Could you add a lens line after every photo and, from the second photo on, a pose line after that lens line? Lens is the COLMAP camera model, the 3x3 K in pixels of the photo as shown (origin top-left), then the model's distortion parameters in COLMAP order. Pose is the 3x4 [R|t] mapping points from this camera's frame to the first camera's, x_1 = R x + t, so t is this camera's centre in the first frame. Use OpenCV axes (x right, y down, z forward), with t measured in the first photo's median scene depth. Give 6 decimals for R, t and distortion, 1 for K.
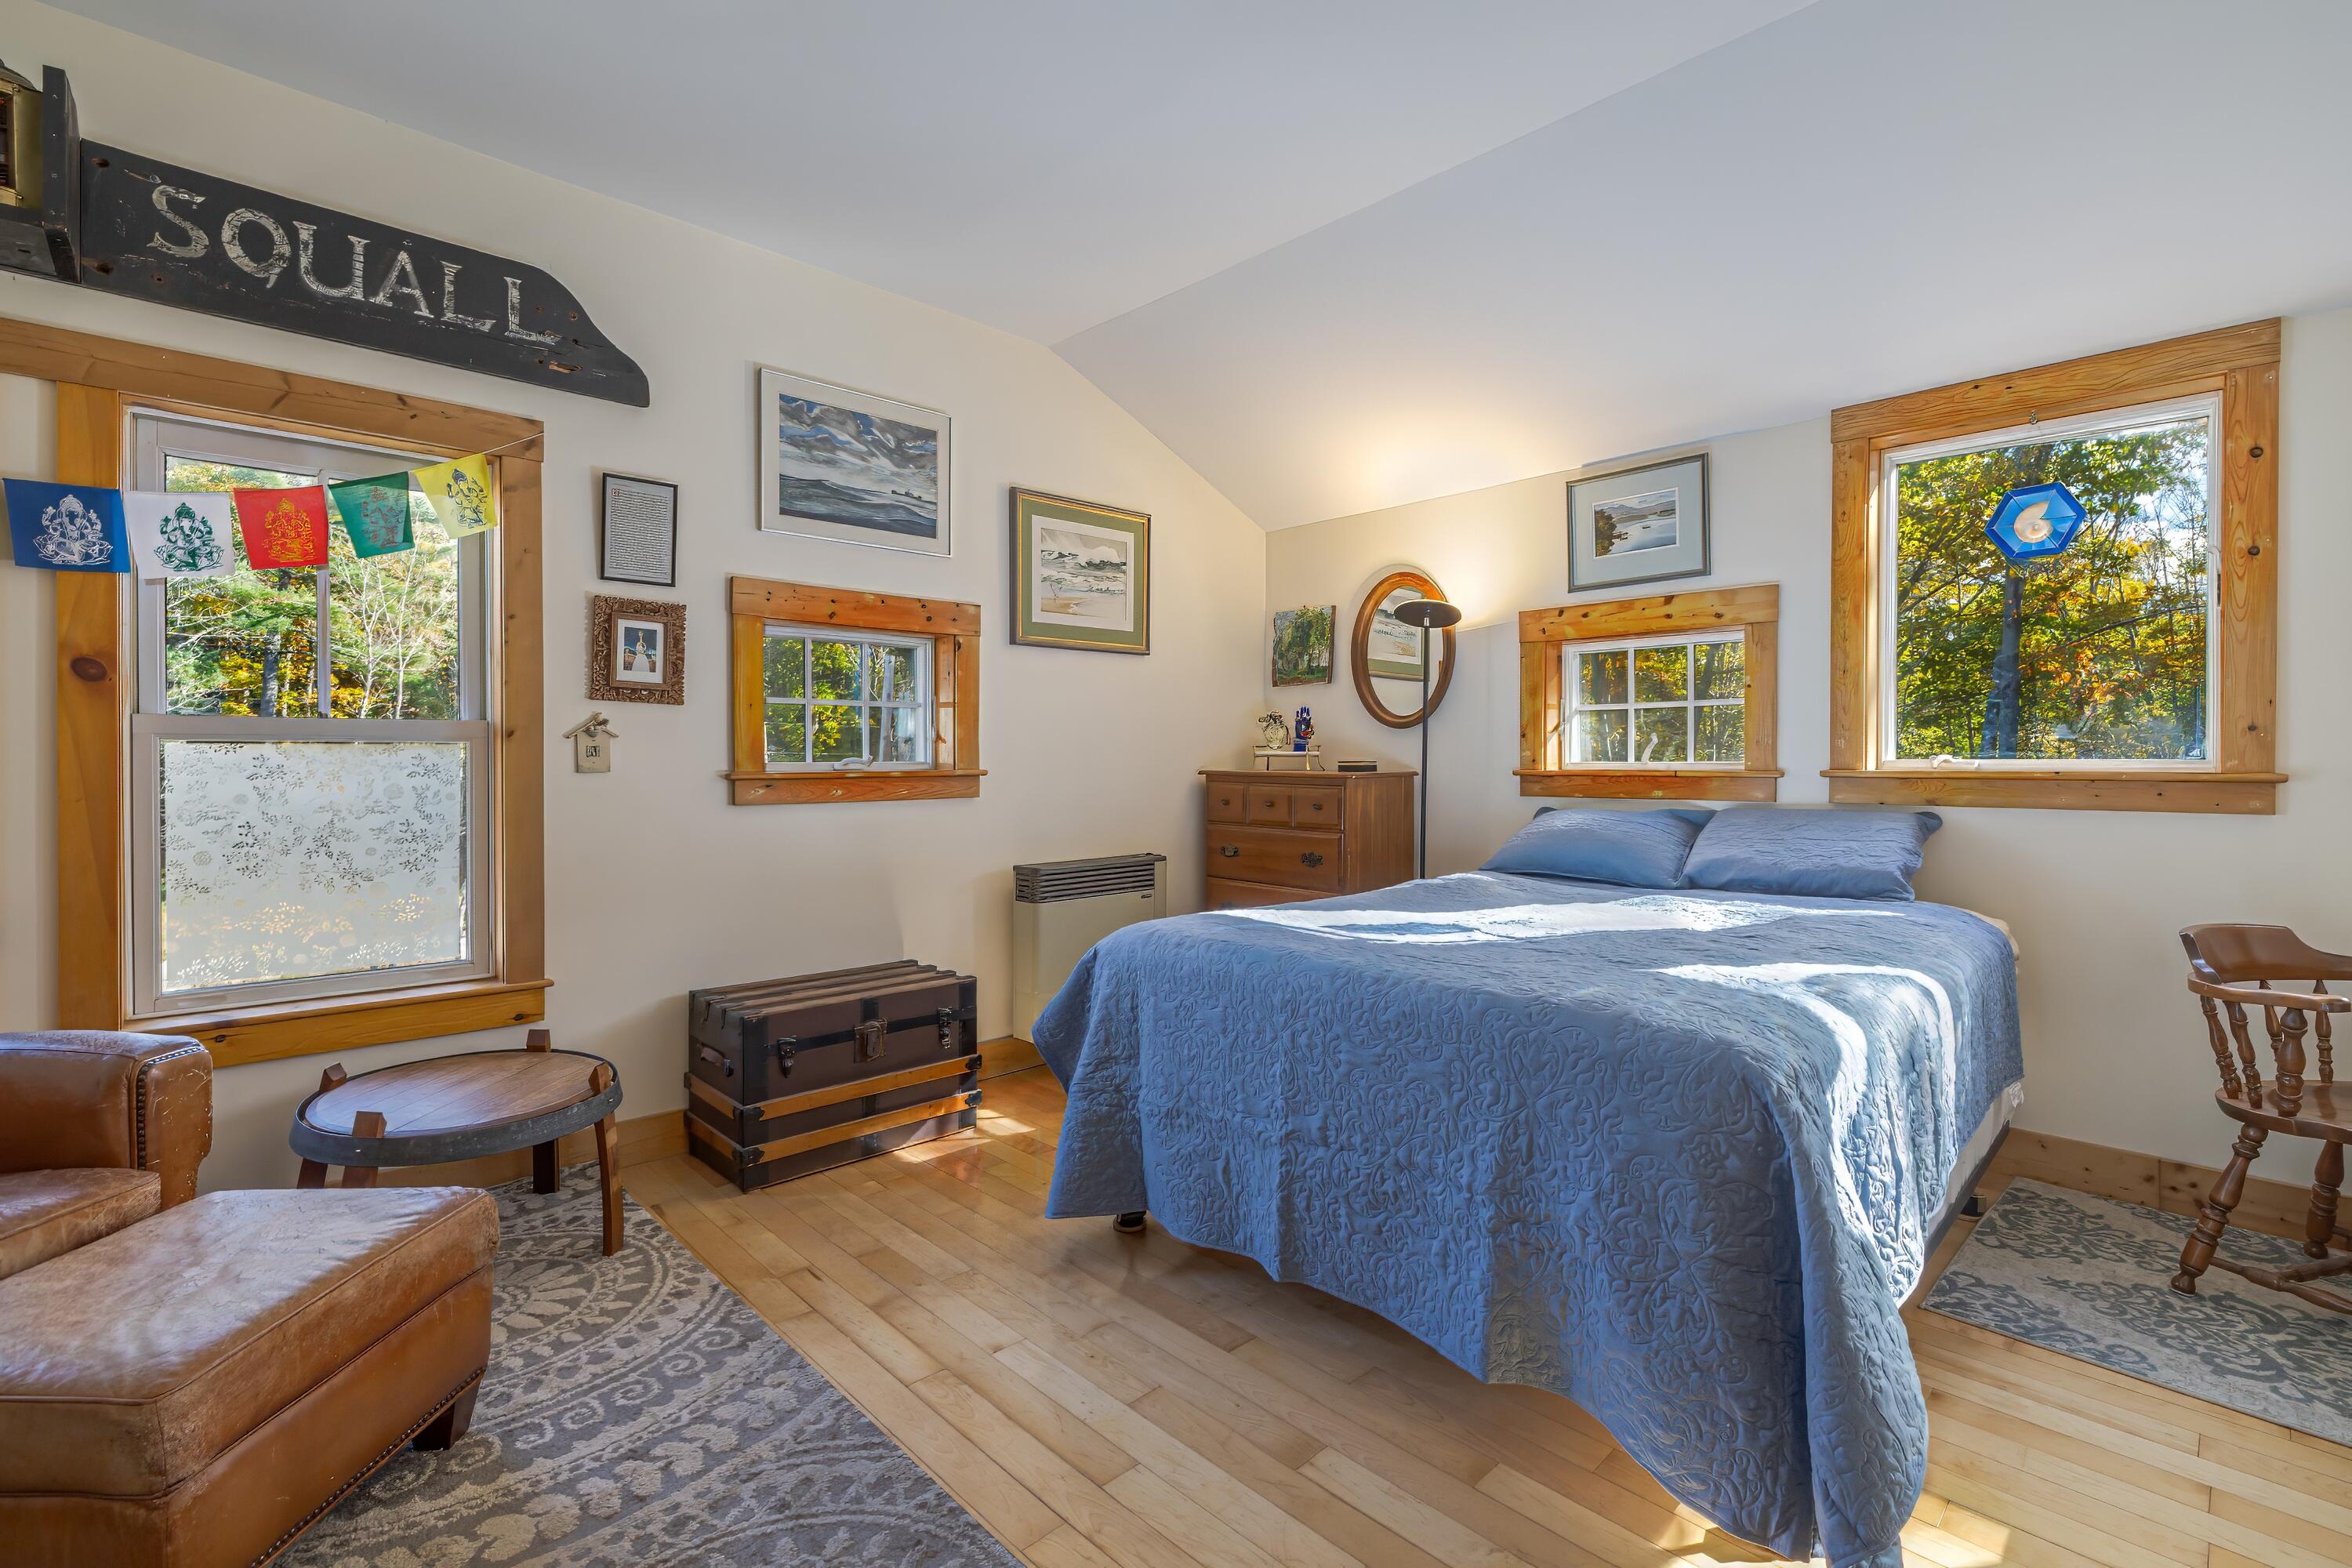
lens RADIAL K [[1064.2, 0, 1175.2], [0, 1064.2, 773.7], [0, 0, 1]] dist [-0.000964, -0.000231]
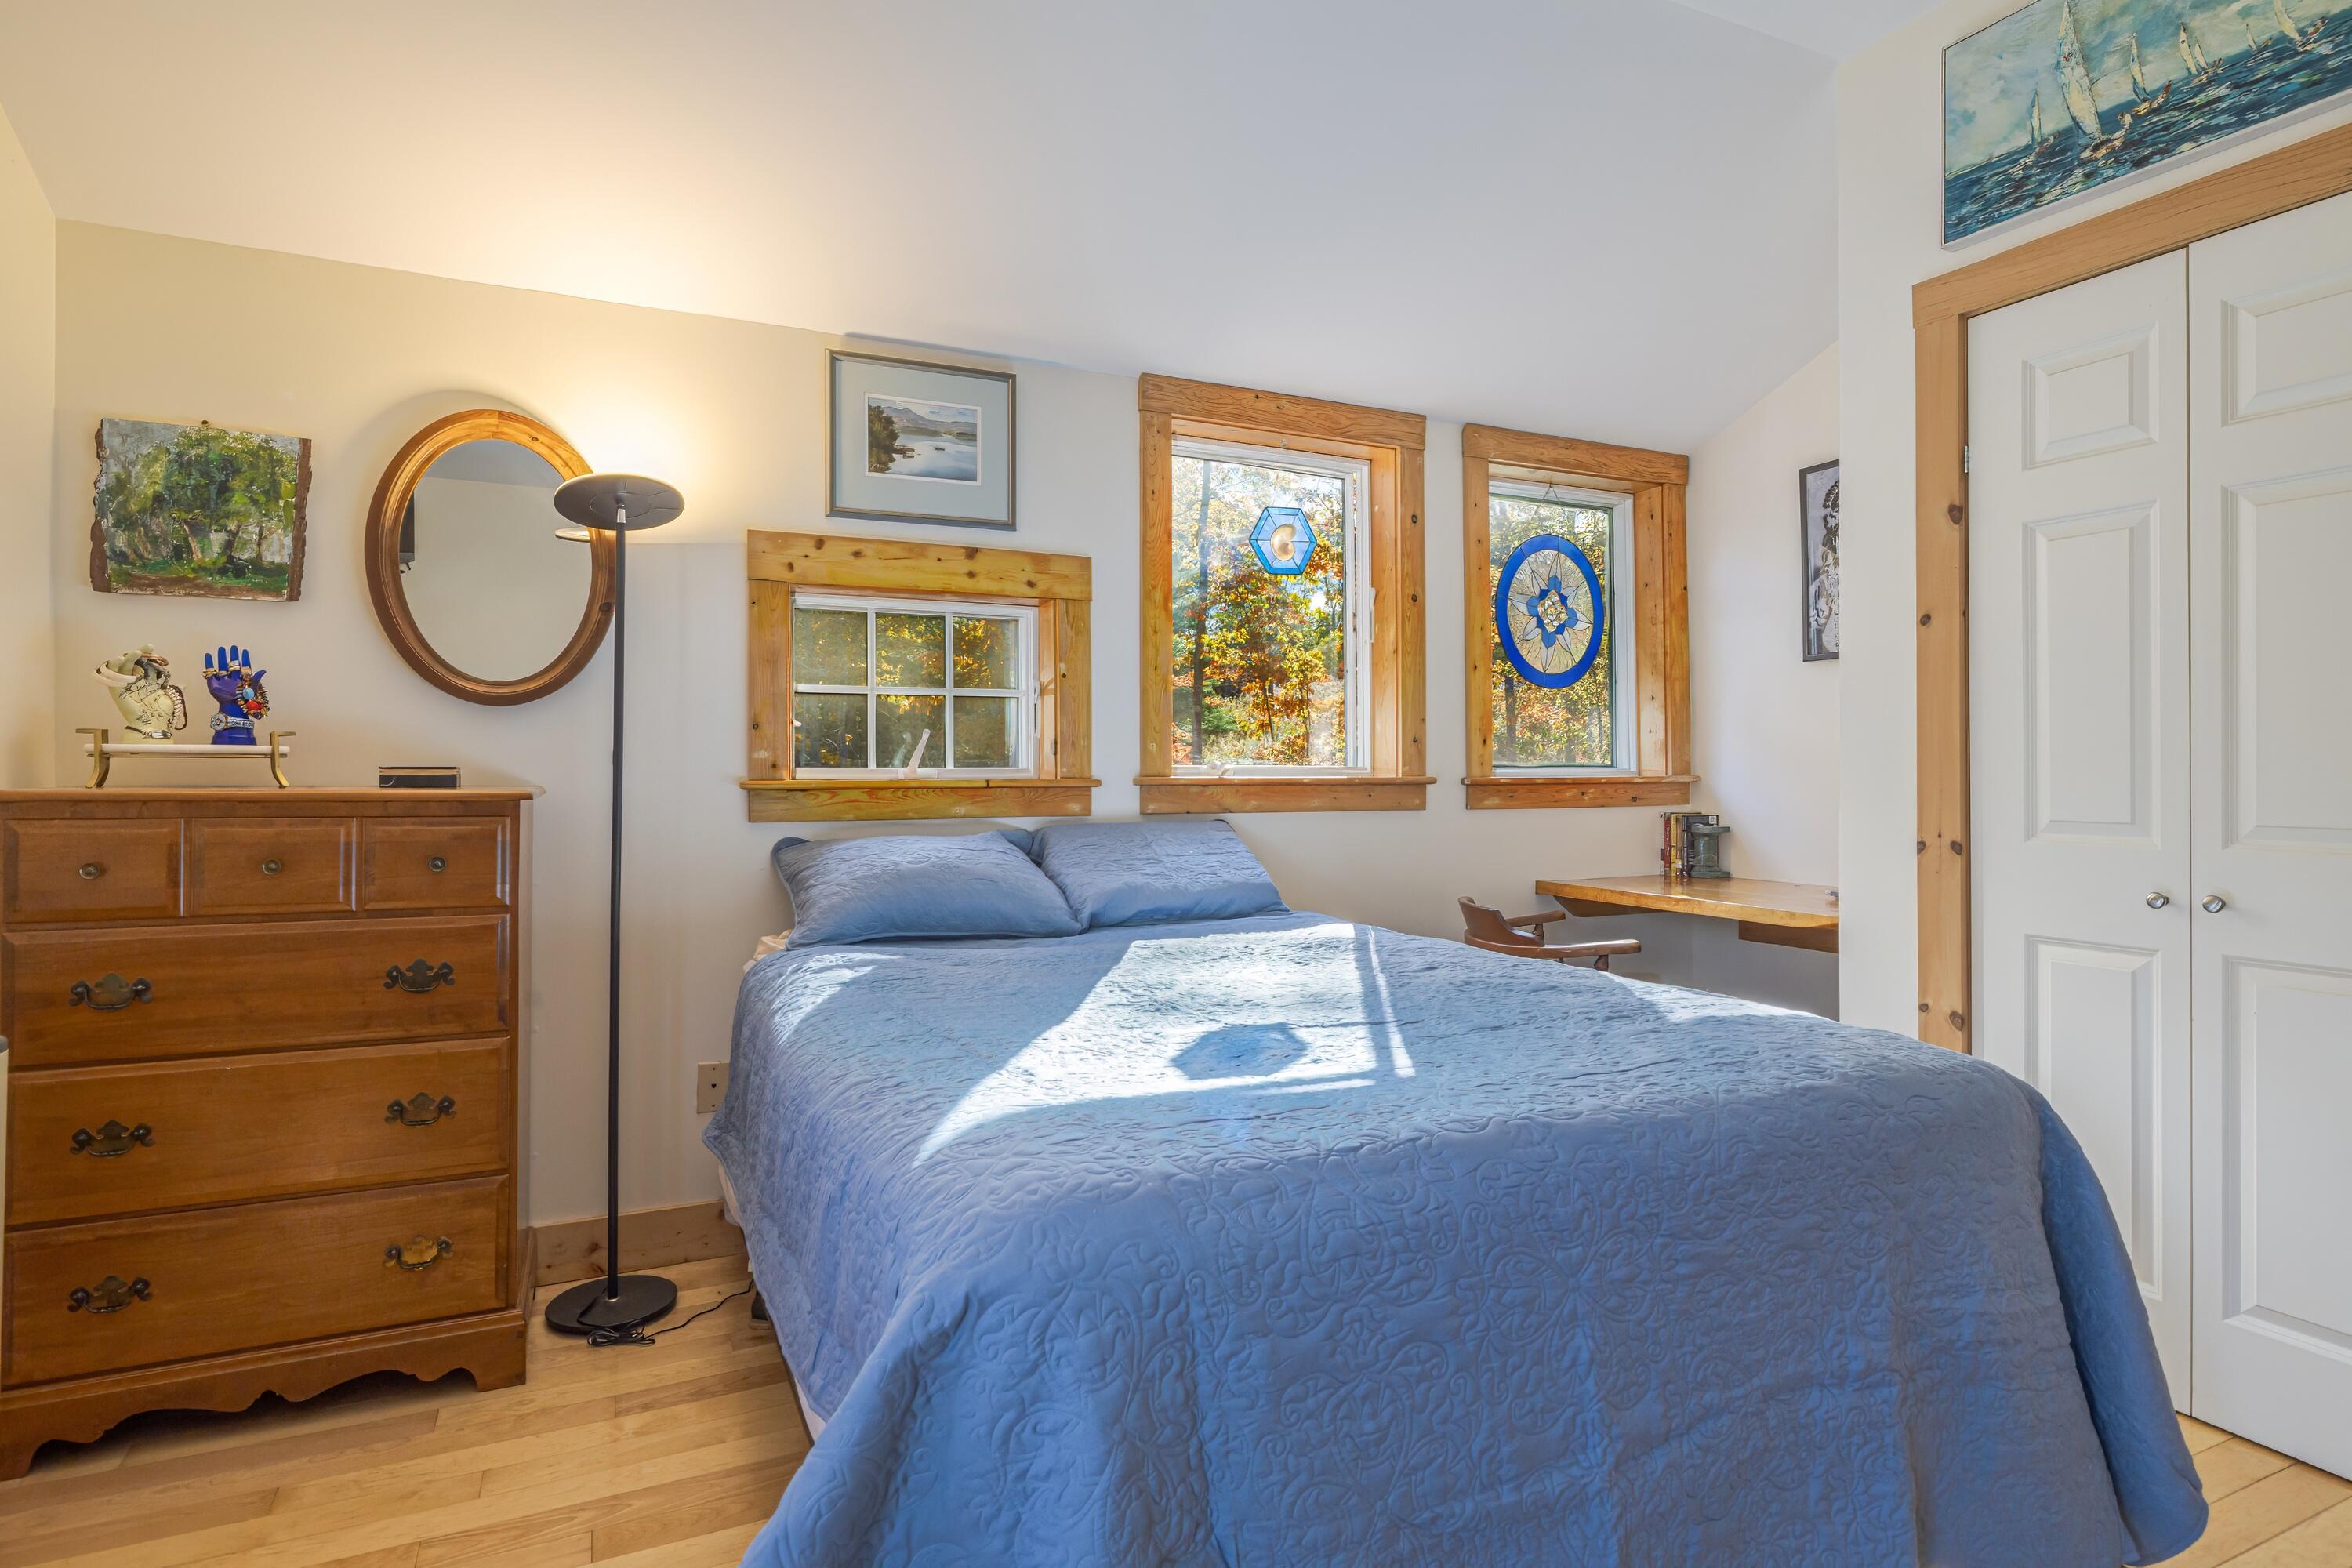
lens RADIAL K [[1244.9, 0, 1176.0], [0, 1244.9, 784.0], [0, 0, 1]] dist [-0.000147, 0.000206]
pose [[0.316982, -0.007716, 0.948400, -0.305090], [0.012349, 0.999916, 0.004008, -0.001580], [-0.948351, 0.010442, 0.317050, 0.543751]]
